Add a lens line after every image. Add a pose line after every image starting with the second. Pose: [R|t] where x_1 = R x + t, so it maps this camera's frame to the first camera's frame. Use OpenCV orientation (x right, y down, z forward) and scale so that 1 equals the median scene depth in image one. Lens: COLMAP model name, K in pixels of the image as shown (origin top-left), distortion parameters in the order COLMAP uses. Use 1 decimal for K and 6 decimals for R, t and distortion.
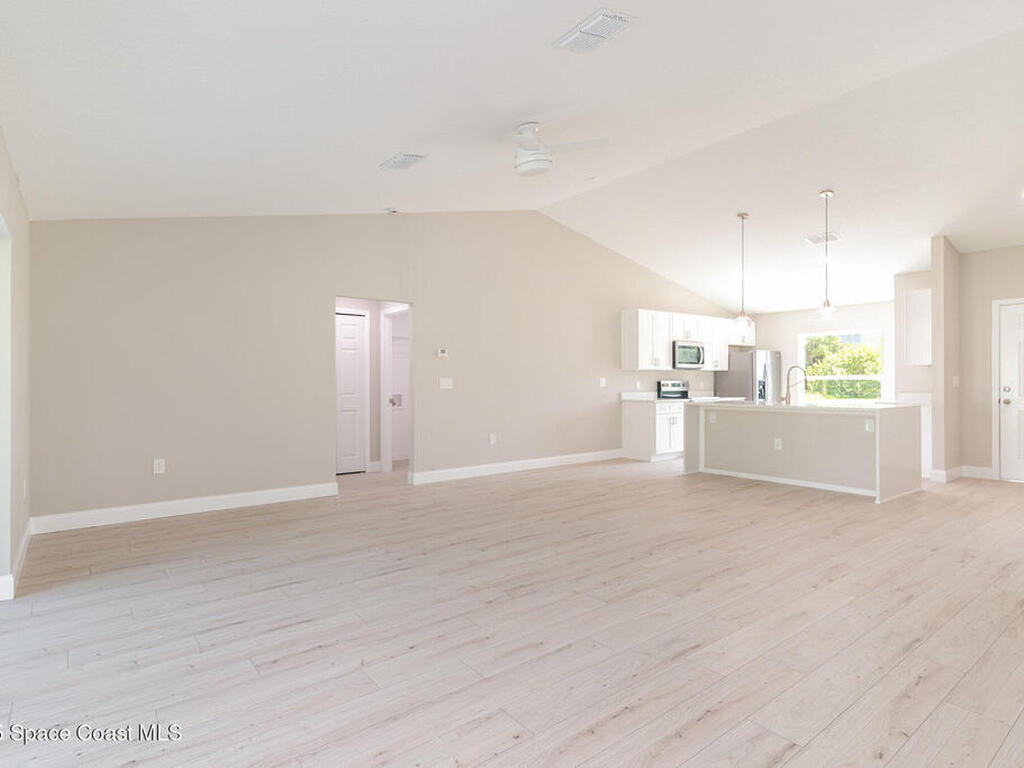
lens RADIAL K [[555.4, 0, 516.3], [0, 555.4, 383.4], [0, 0, 1]] dist [0.000715, -0.000754]
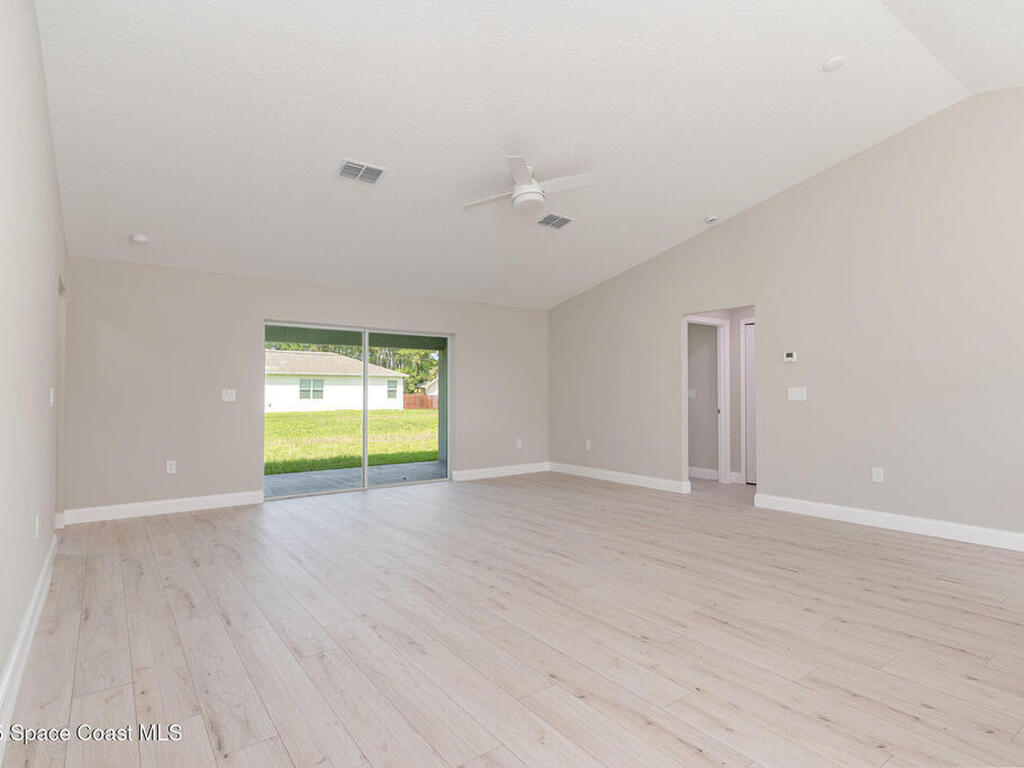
lens RADIAL K [[555.4, 0, 518.8], [0, 555.4, 375.8], [0, 0, 1]] dist [0.000715, -0.000754]
pose [[-0.025087, -0.030552, -0.999218, 1.175130], [0.000903, 0.999532, -0.030584, -0.003160], [0.999685, -0.001669, -0.025048, 1.028292]]
